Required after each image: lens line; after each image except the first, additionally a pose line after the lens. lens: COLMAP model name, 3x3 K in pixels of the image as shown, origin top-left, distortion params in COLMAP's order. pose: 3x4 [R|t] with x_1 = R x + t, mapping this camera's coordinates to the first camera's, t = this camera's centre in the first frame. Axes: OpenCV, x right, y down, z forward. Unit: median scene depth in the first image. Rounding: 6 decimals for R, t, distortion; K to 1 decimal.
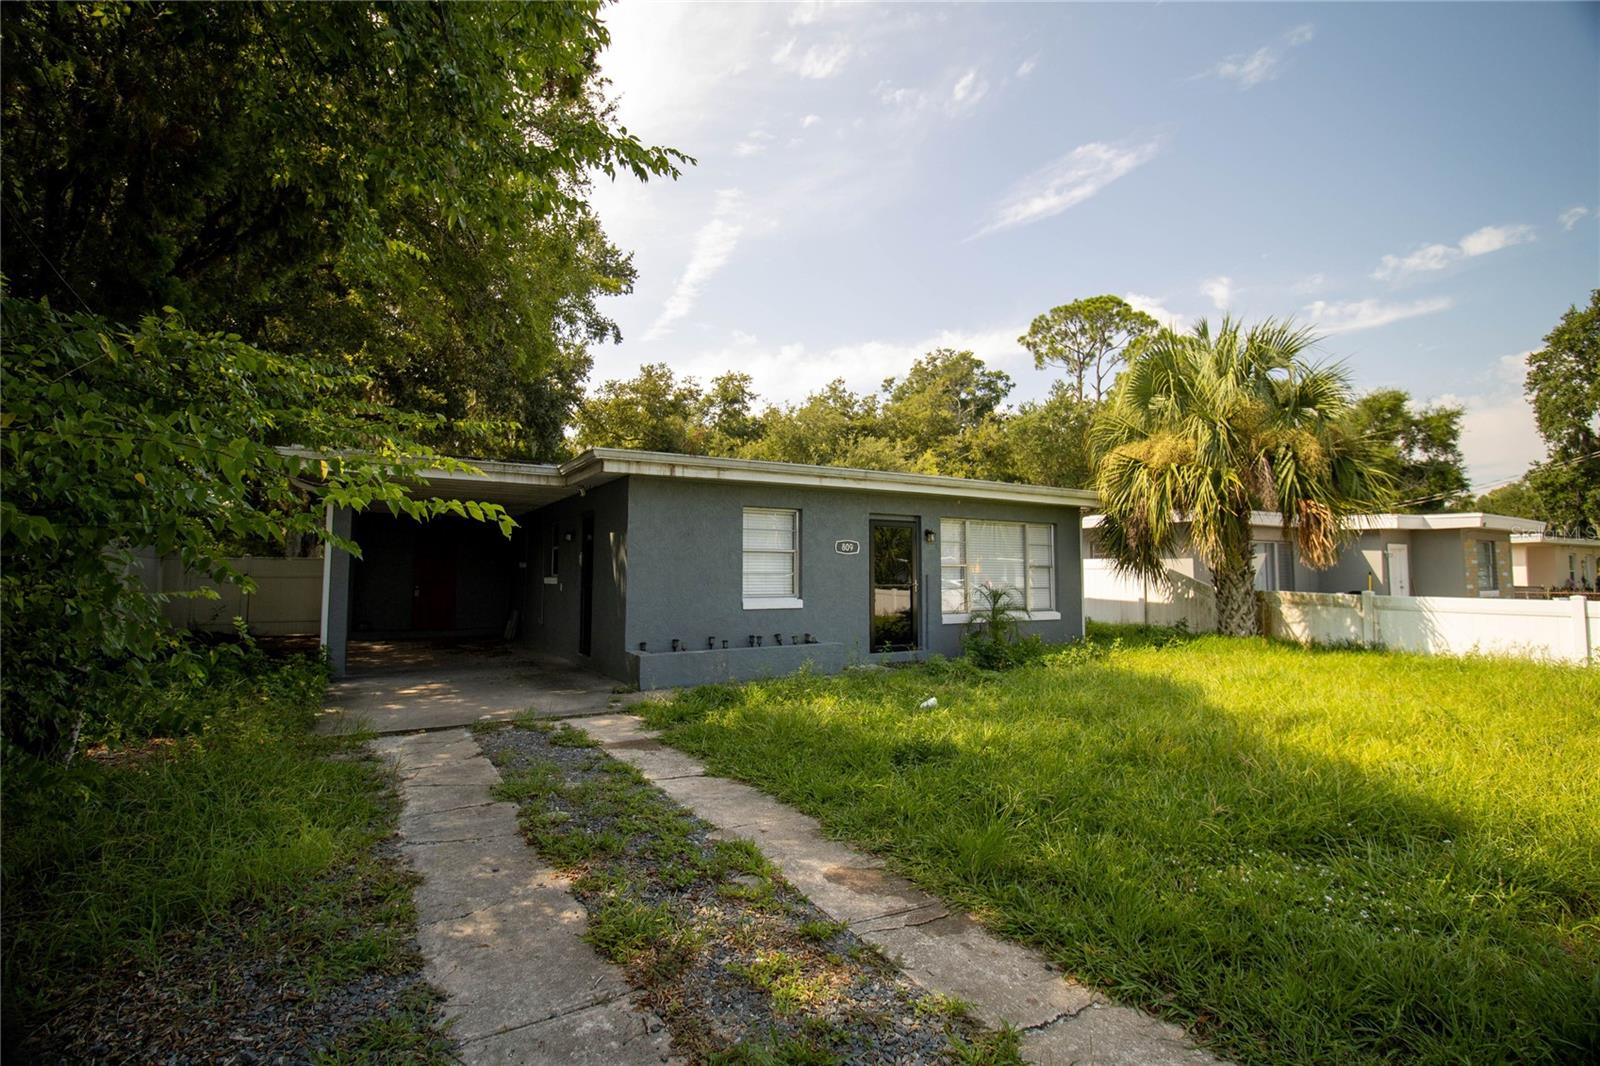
lens RADIAL K [[736.1, 0, 812.3], [0, 736.1, 521.4], [0, 0, 1]] dist [-0.000049, -0.014701]
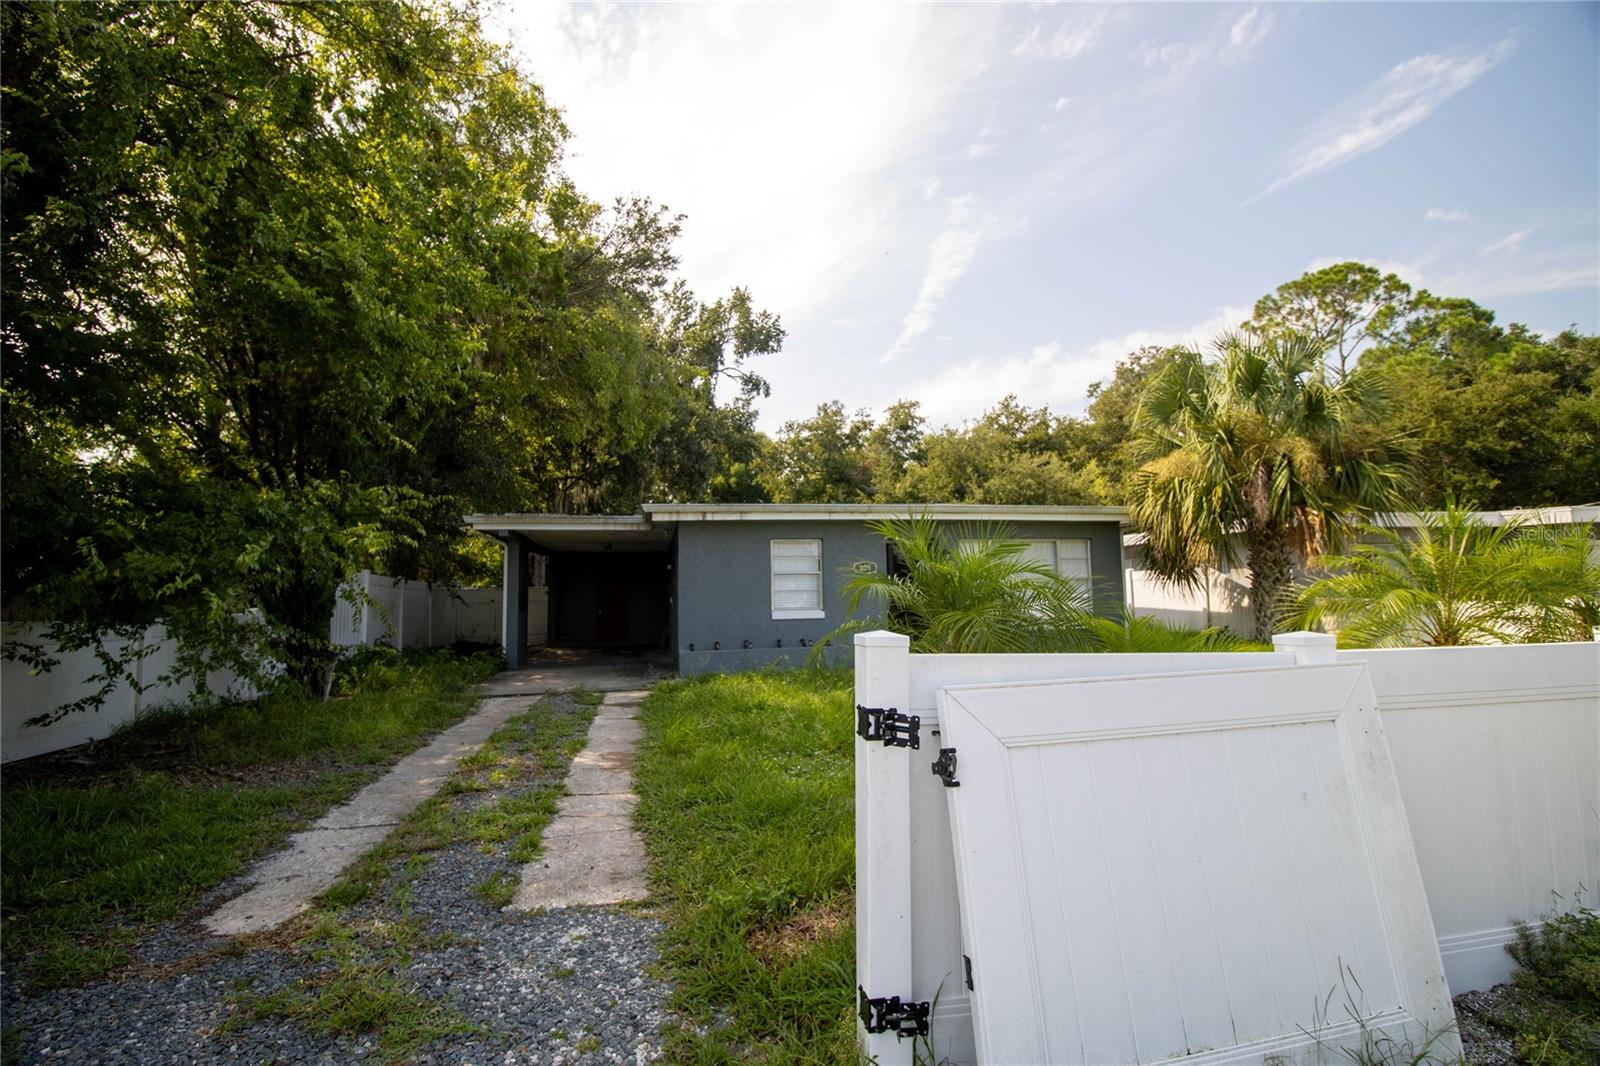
lens RADIAL K [[759.4, 0, 815.8], [0, 759.4, 499.0], [0, 0, 1]] dist [0.000801, -0.016133]
pose [[0.944182, -0.061222, -0.323686, 0.300970], [0.044121, 0.997228, -0.059917, -0.005136], [0.326457, 0.042291, 0.944265, -0.168552]]
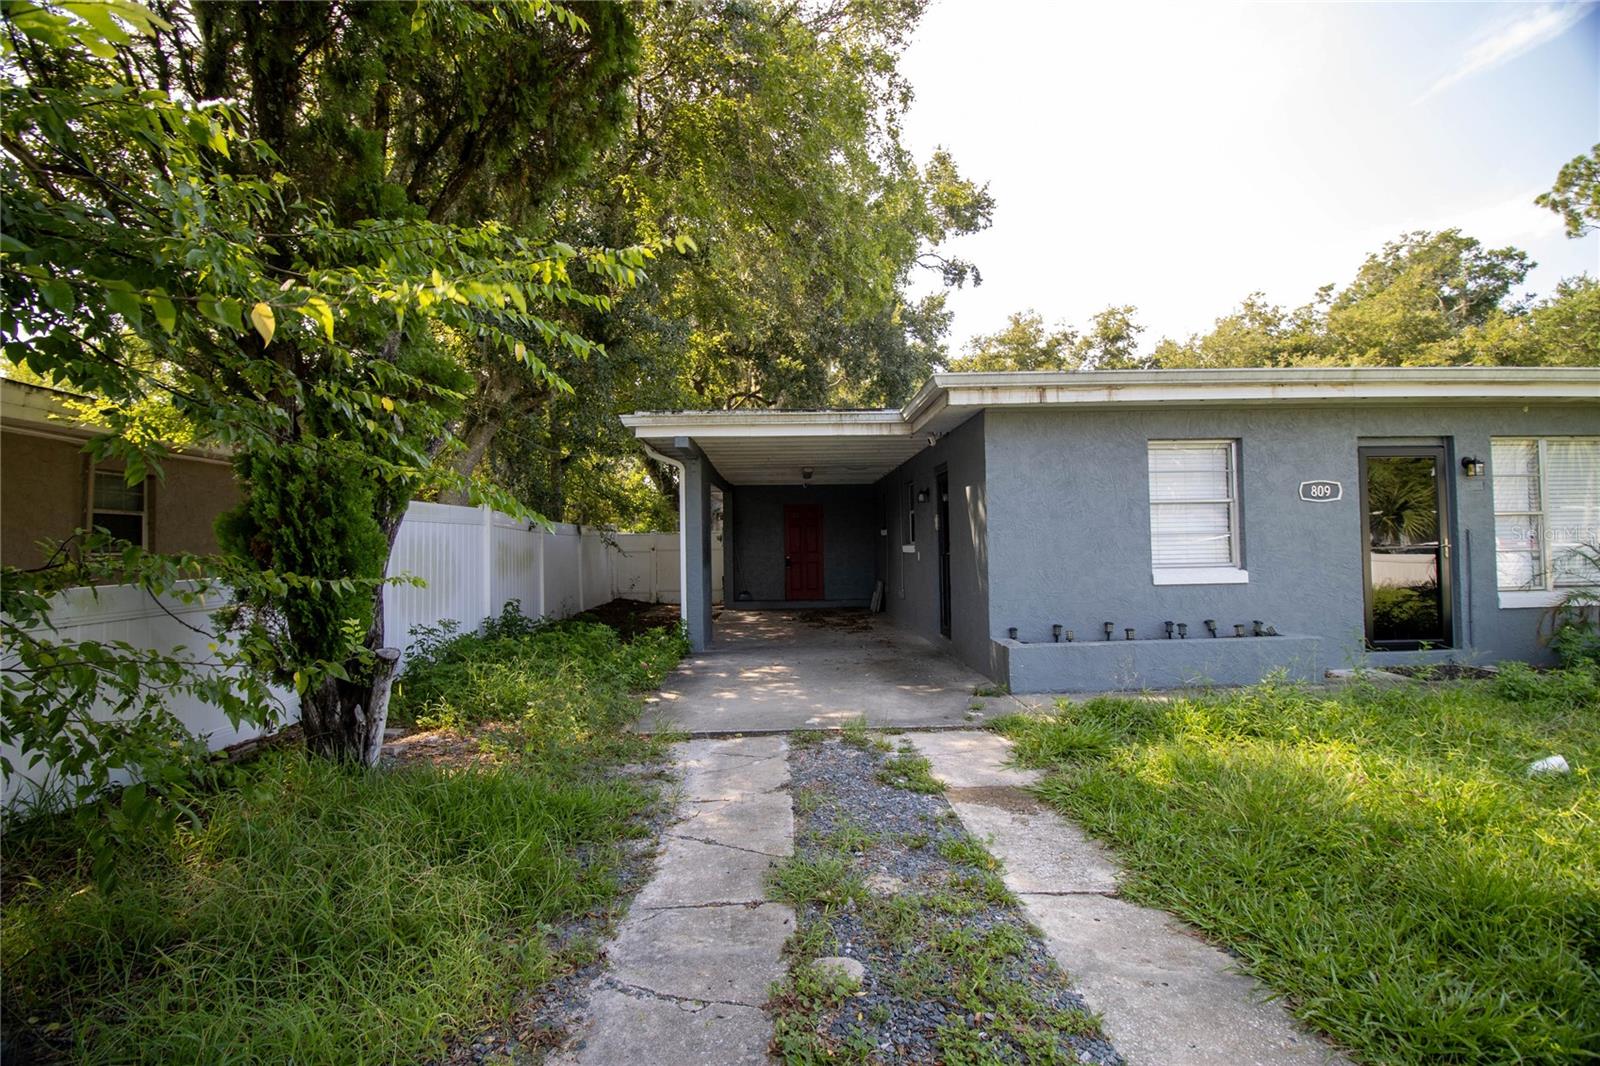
lens RADIAL K [[736.1, 0, 812.3], [0, 736.1, 521.4], [0, 0, 1]] dist [-0.000049, -0.014701]
pose [[0.875240, -0.033668, -0.482515, -0.027392], [0.054795, 0.998054, 0.029752, 0.013906], [0.480575, -0.052479, 0.875382, 0.160628]]
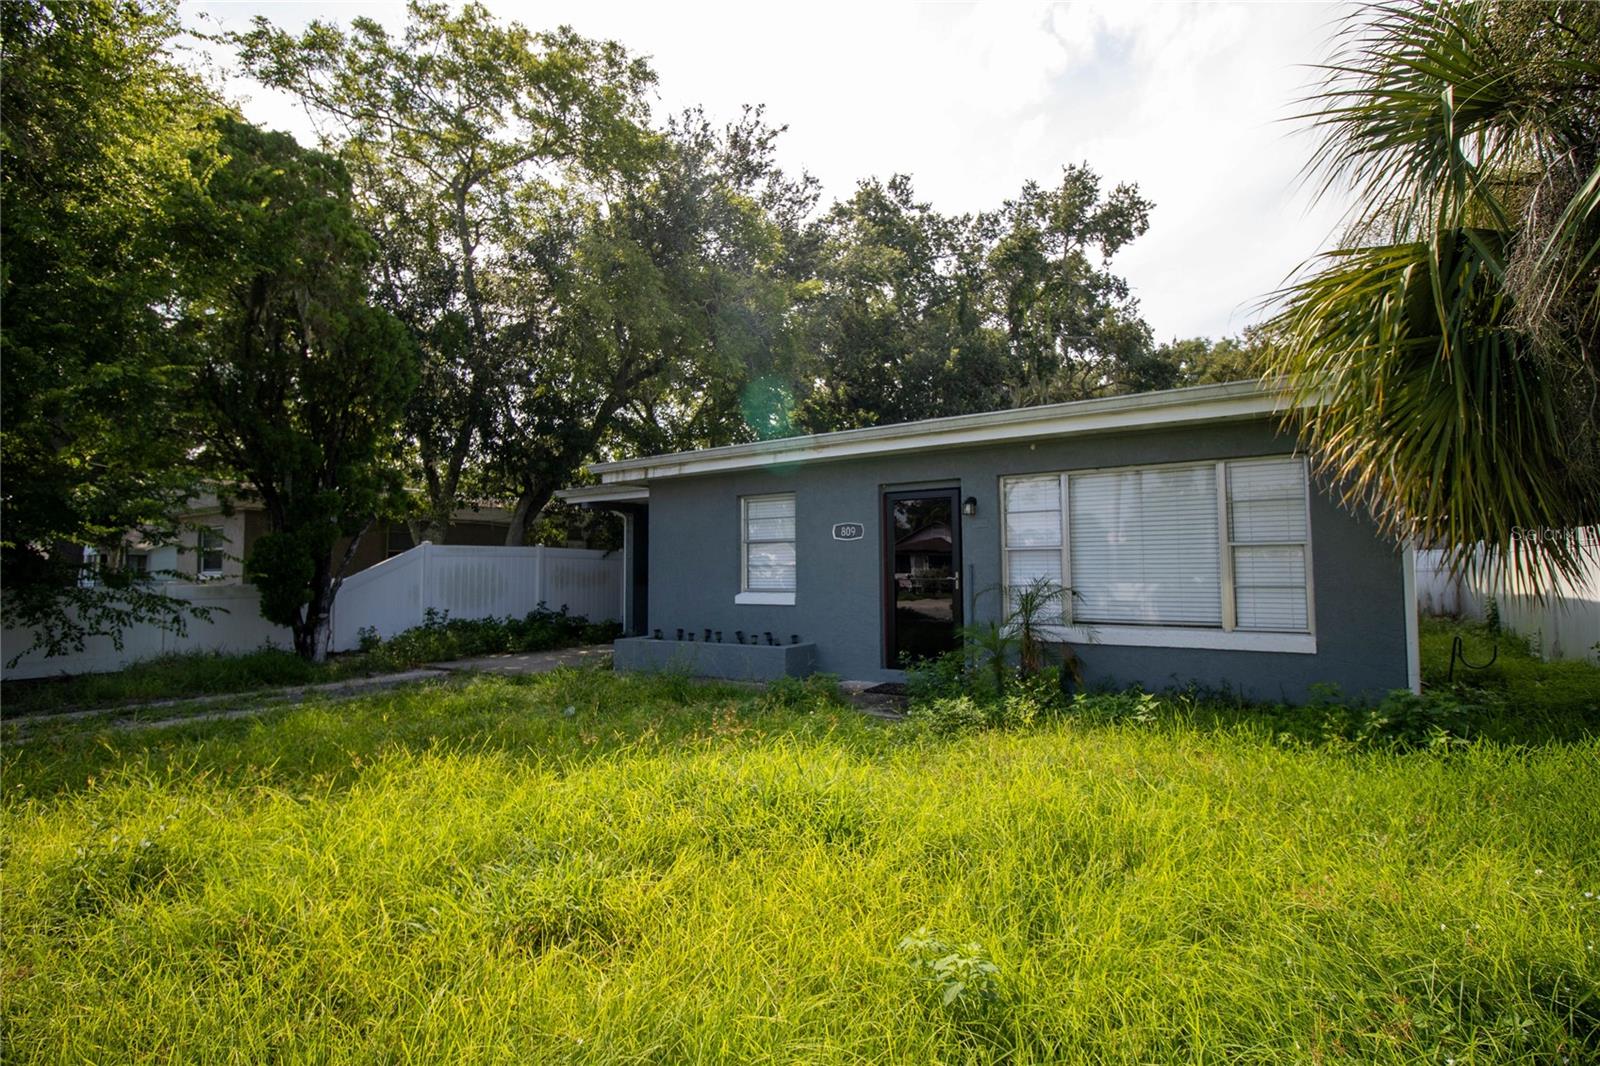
lens RADIAL K [[736.1, 0, 812.3], [0, 736.1, 521.4], [0, 0, 1]] dist [-0.000049, -0.014701]
pose [[0.433409, -0.058190, -0.899317, 0.586538], [0.079402, 0.996498, -0.026212, 0.032907], [0.897692, -0.060047, 0.436512, 0.483465]]
